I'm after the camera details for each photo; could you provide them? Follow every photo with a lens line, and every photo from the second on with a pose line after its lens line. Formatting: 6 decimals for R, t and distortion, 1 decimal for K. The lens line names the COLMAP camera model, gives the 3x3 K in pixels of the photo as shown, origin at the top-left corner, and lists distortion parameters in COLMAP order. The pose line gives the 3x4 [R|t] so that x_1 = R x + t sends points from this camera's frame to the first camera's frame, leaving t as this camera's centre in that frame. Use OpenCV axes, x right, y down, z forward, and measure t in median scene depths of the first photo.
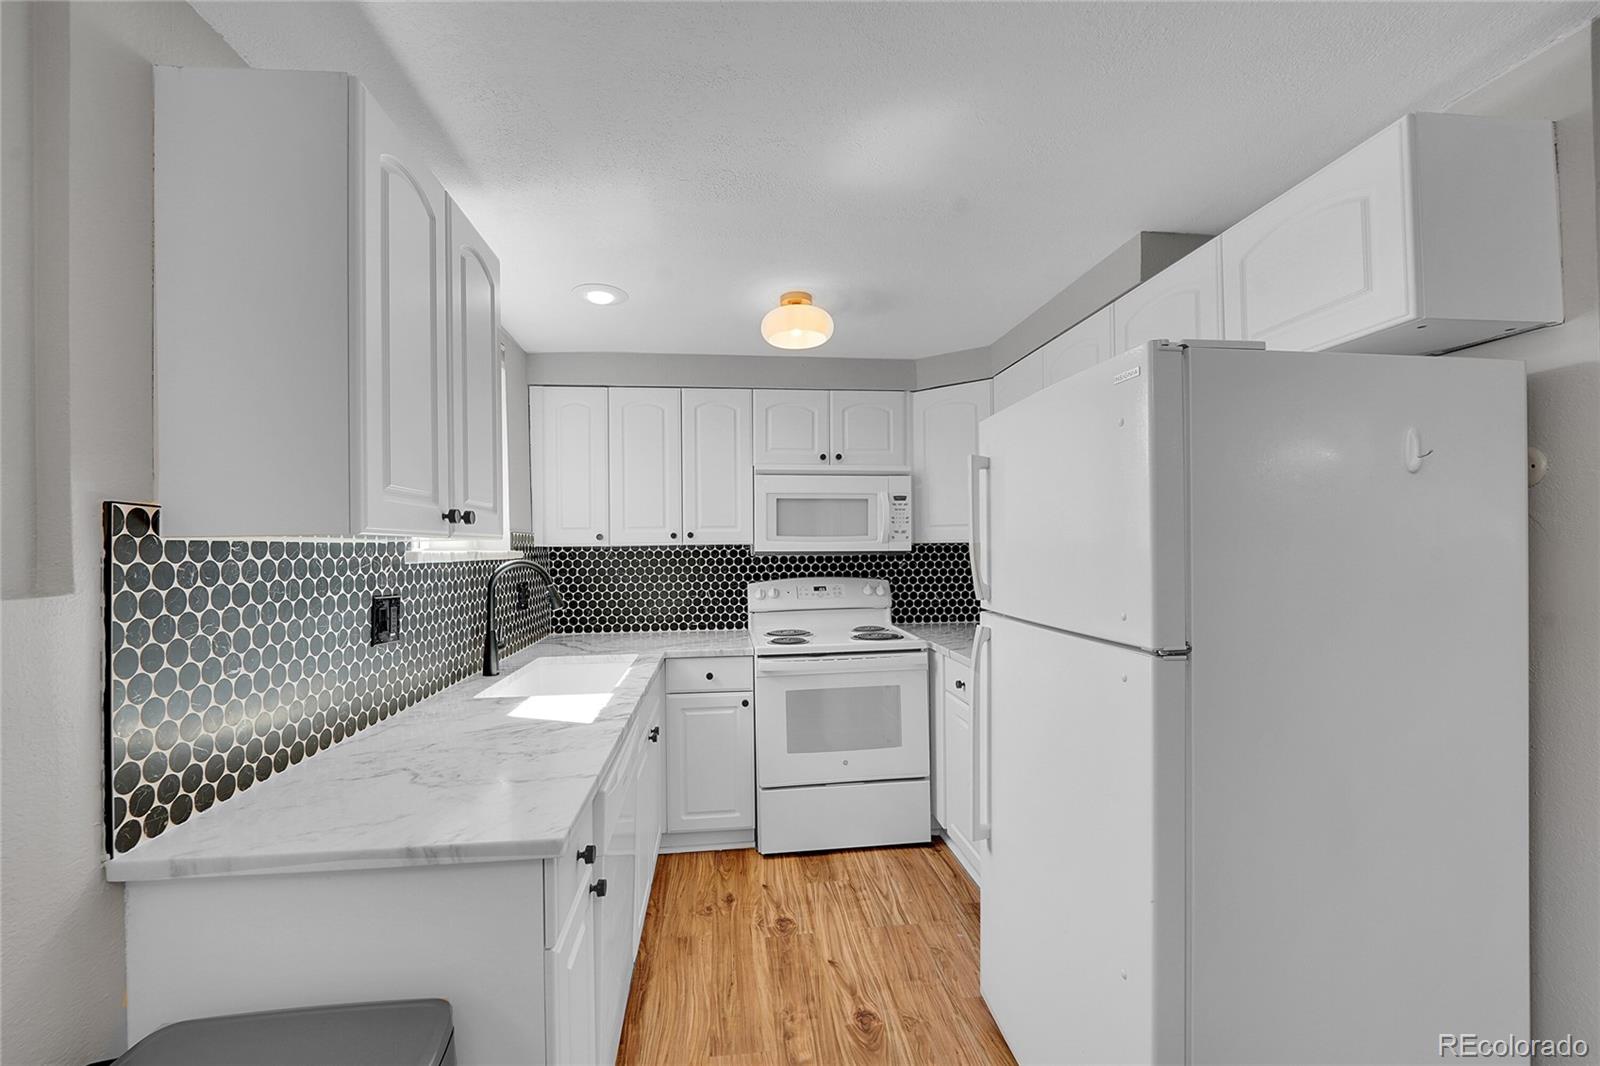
lens RADIAL K [[652.0, 0, 792.8], [0, 652.0, 540.3], [0, 0, 1]] dist [-0.006301, -0.002175]
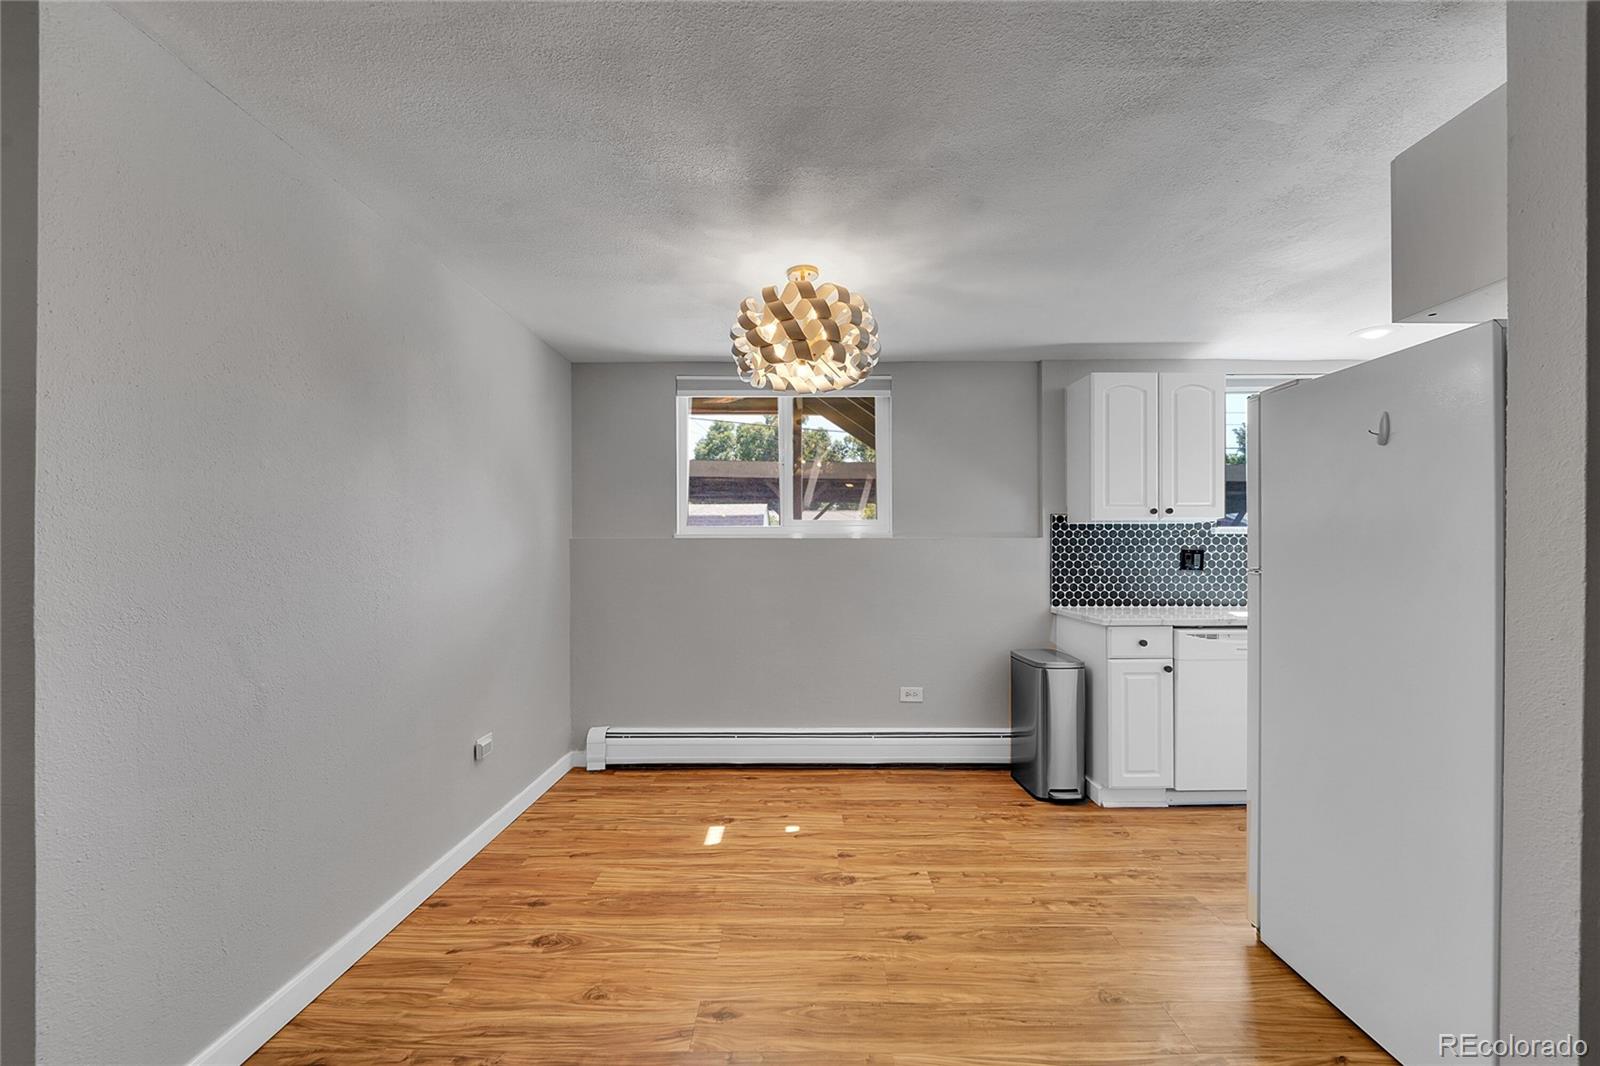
lens RADIAL K [[652.0, 0, 799.2], [0, 652.0, 552.0], [0, 0, 1]] dist [-0.006301, -0.002175]
pose [[-0.121533, 0.012547, -0.992508, 1.476673], [0.013708, 0.999846, 0.010961, 0.050565], [0.992493, -0.012273, -0.121686, -0.012280]]
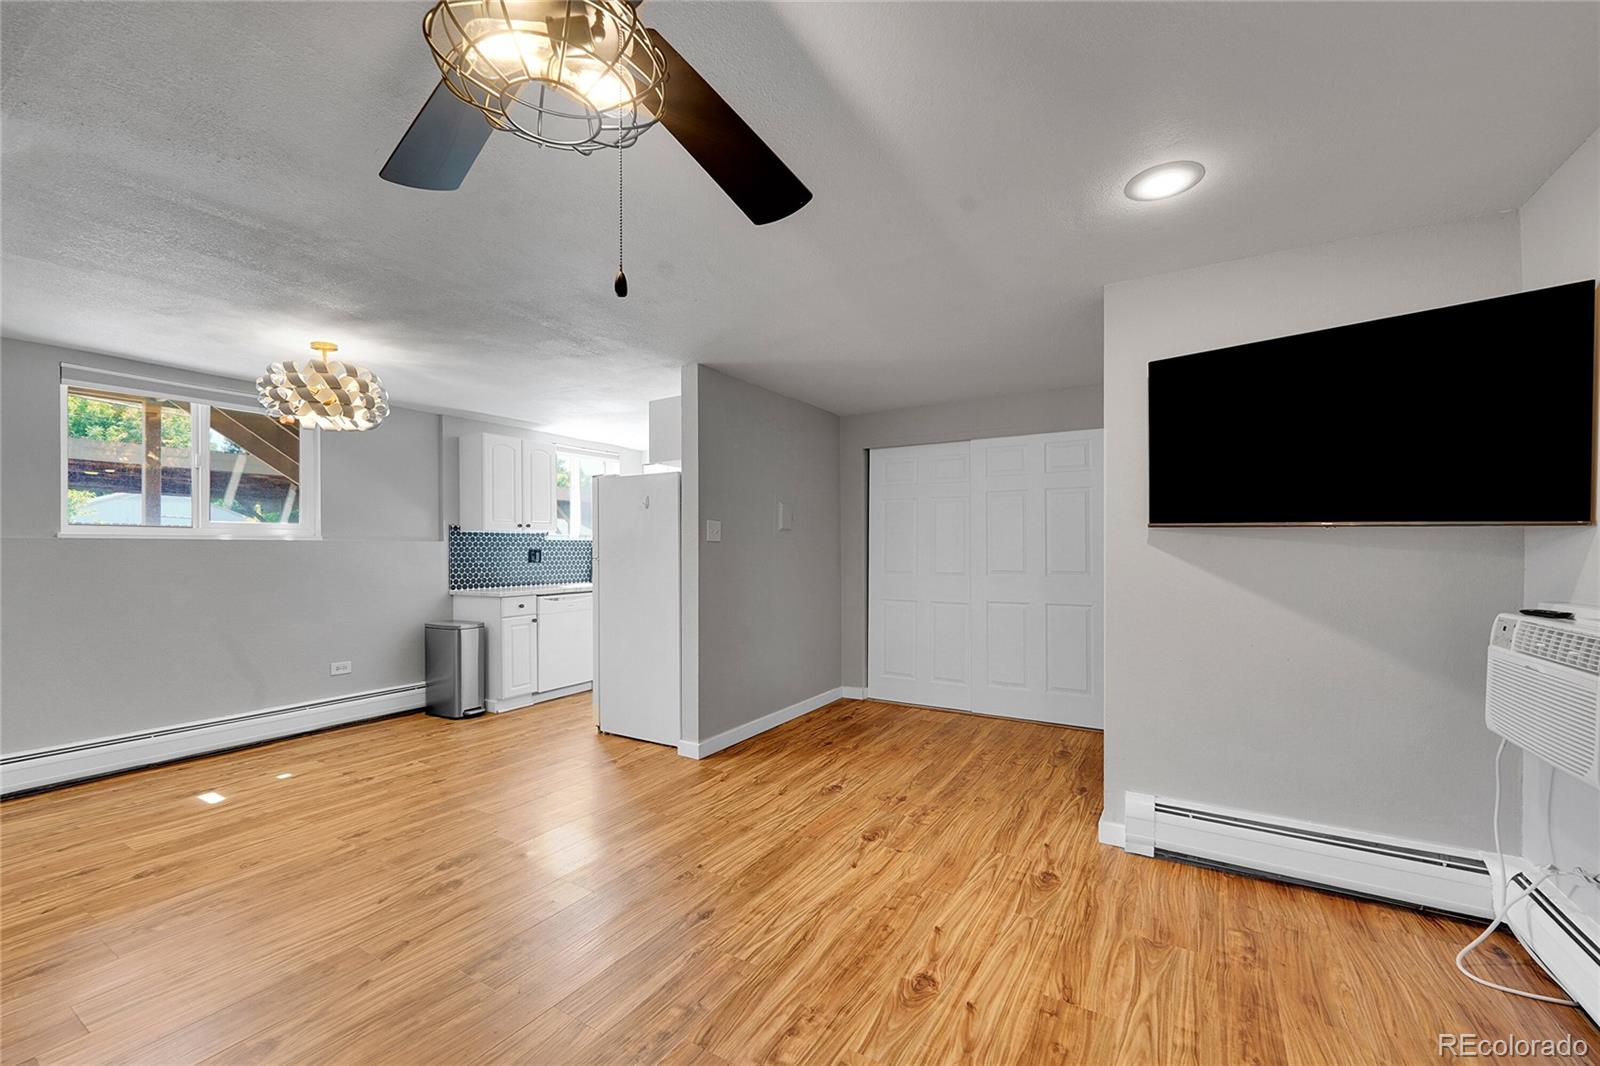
lens RADIAL K [[652.0, 0, 787.9], [0, 652.0, 546.8], [0, 0, 1]] dist [-0.006301, -0.002175]
pose [[0.787800, 0.002202, -0.615928, 2.256354], [0.005233, 0.999934, 0.010268, 0.041671], [0.615909, -0.011312, 0.787736, -0.774755]]
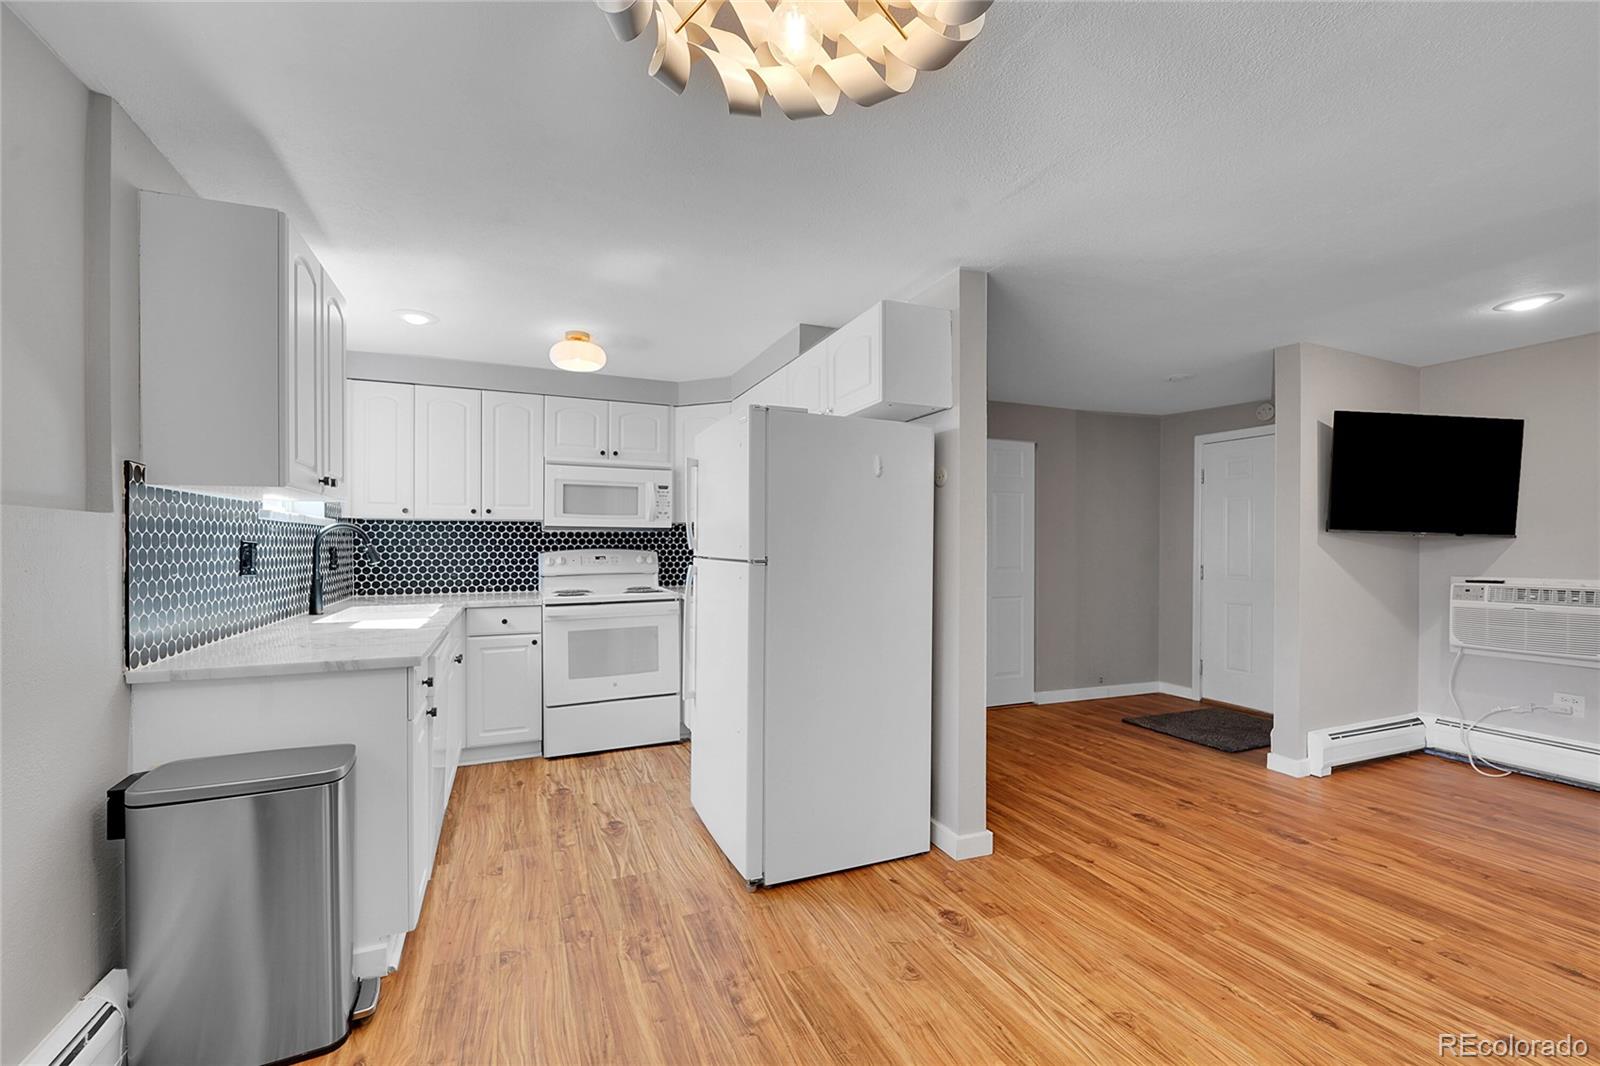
lens RADIAL K [[652.0, 0, 794.2], [0, 652.0, 541.8], [0, 0, 1]] dist [-0.006301, -0.002175]
pose [[0.956506, 0.012343, 0.291451, 0.060317], [-0.014241, 0.999889, 0.004392, 0.059595], [-0.291364, -0.008351, 0.956576, -0.559482]]
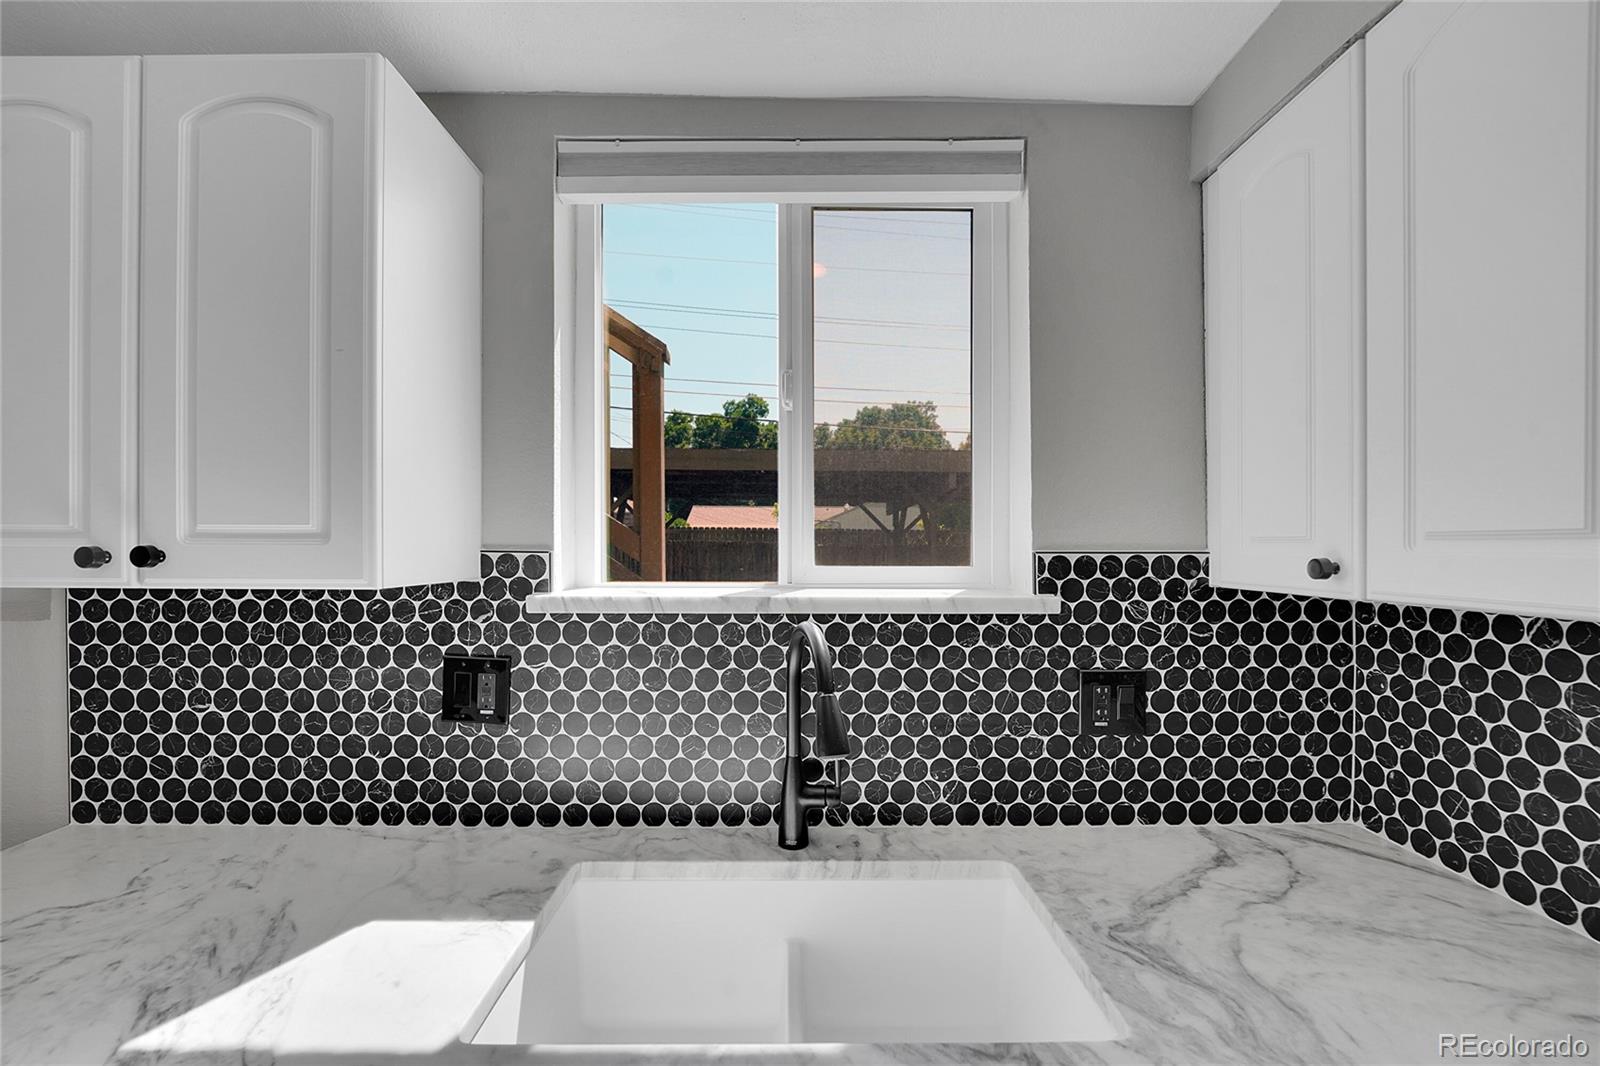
lens RADIAL K [[652.0, 0, 802.9], [0, 652.0, 549.0], [0, 0, 1]] dist [-0.006301, -0.002175]
pose [[-0.102301, 0.014115, -0.994653, 0.042966], [0.010034, 0.999863, 0.013157, -0.033756], [0.994703, -0.008635, -0.102428, 1.292529]]
